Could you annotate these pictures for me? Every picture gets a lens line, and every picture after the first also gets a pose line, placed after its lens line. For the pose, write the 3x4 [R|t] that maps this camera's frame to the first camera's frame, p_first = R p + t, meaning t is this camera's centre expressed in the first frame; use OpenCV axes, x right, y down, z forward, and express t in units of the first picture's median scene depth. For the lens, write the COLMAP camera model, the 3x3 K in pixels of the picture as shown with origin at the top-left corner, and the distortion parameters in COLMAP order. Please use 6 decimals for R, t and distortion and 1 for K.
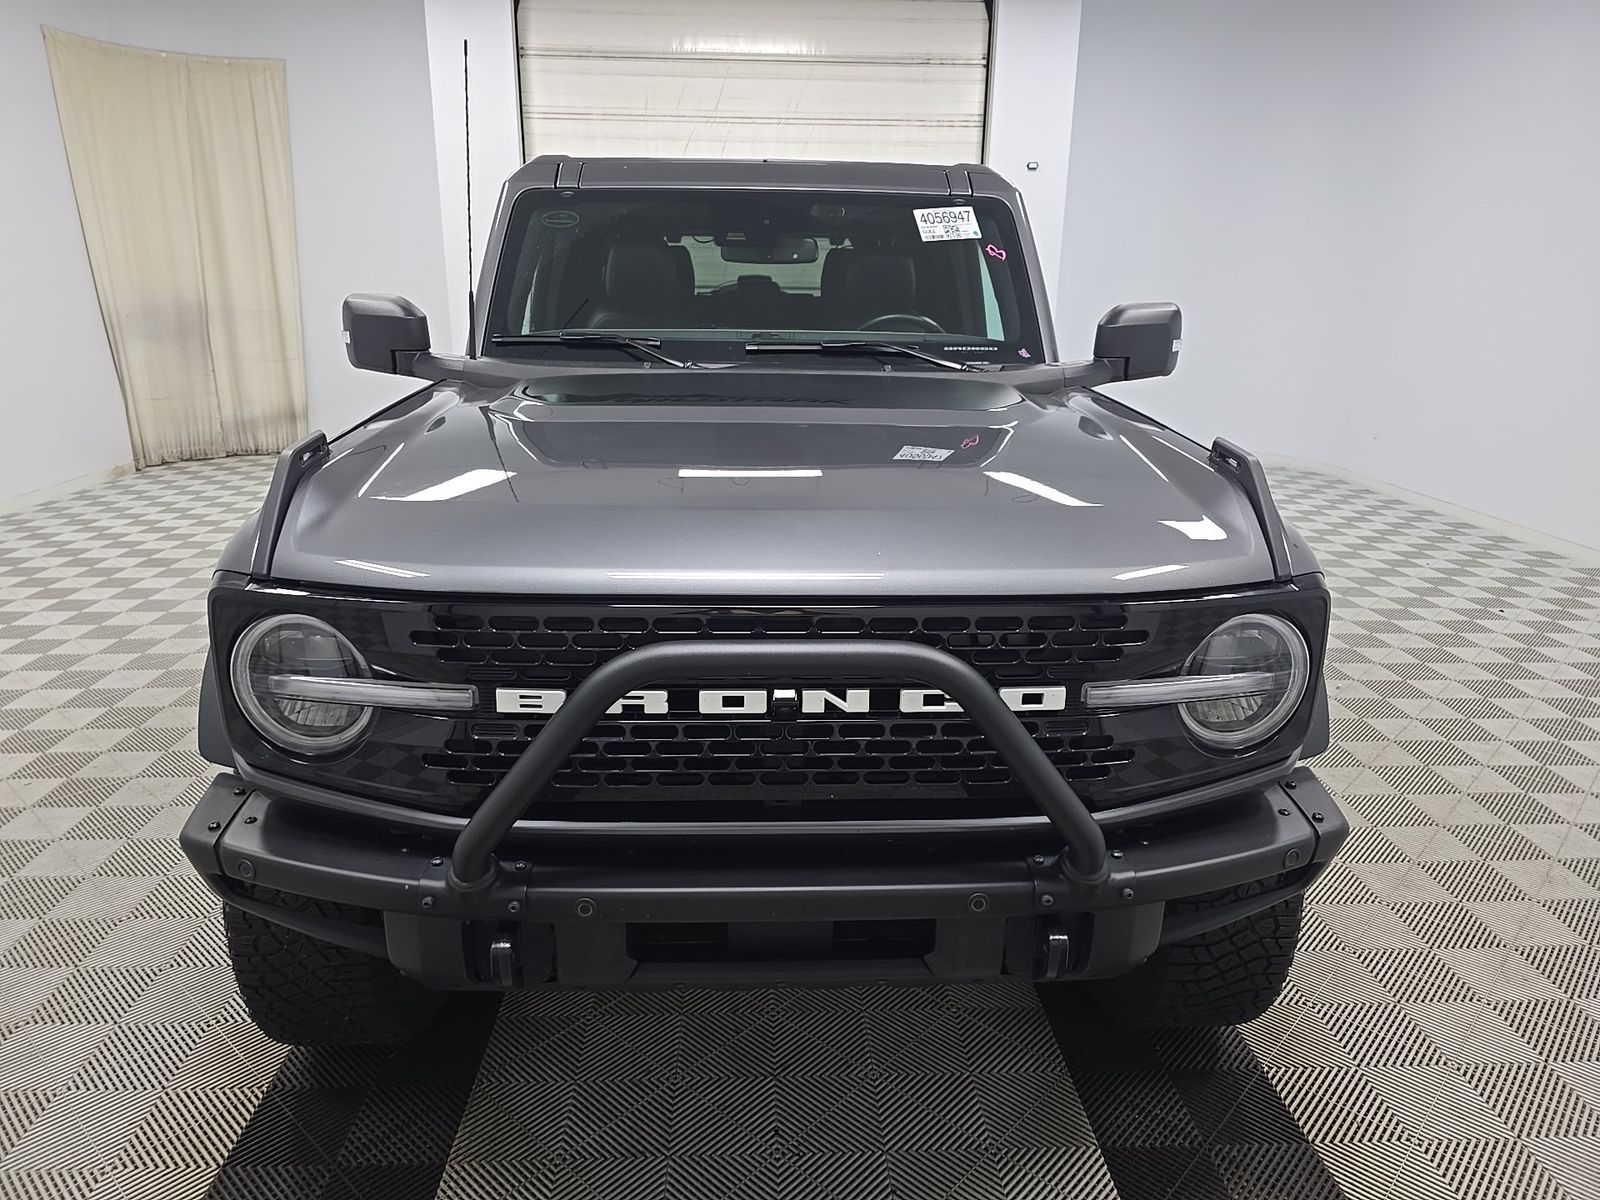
lens RADIAL K [[1089.5, 0, 799.6], [0, 1089.5, 608.2], [0, 0, 1]] dist [0.012757, -0.000340]
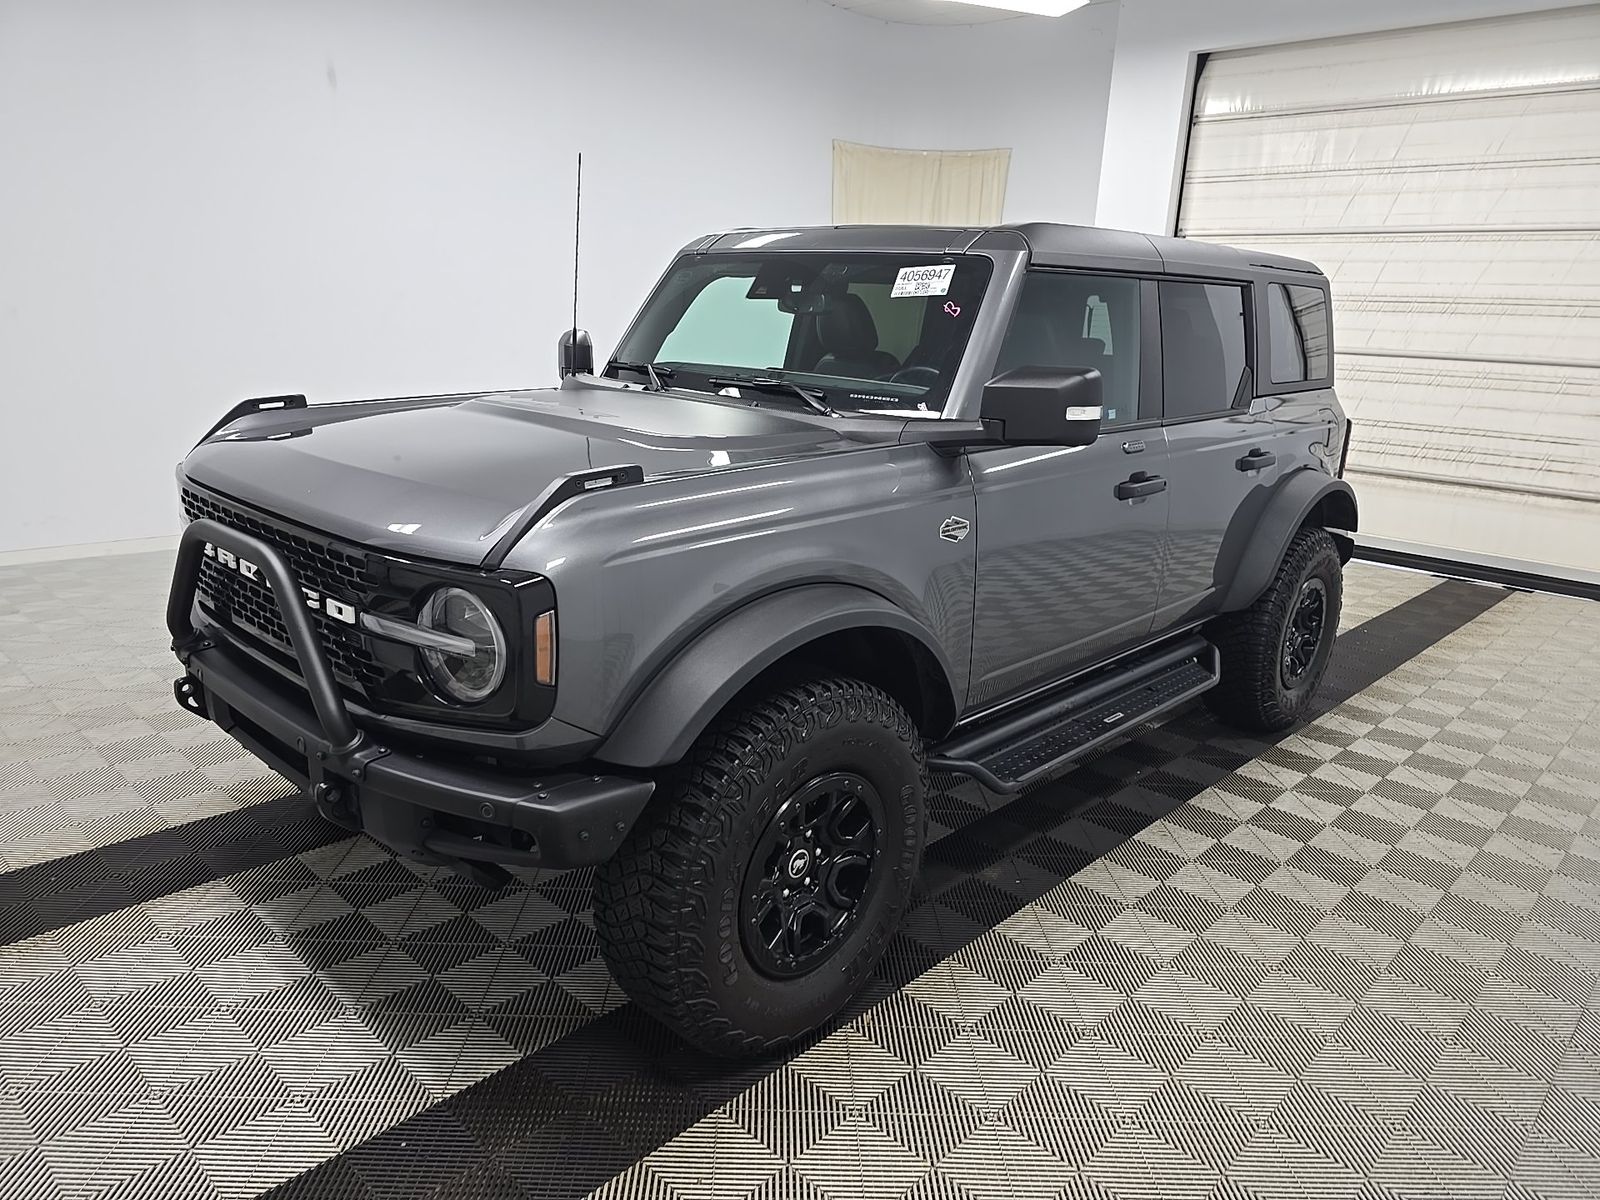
lens RADIAL K [[1089.5, 0, 782.5], [0, 1089.5, 600.0], [0, 0, 1]] dist [0.012757, -0.000340]
pose [[0.672740, 0.210101, -0.709421, 0.309534], [-0.251543, 0.966668, 0.047750, -0.026496], [0.695807, 0.146326, 0.703165, 0.078271]]
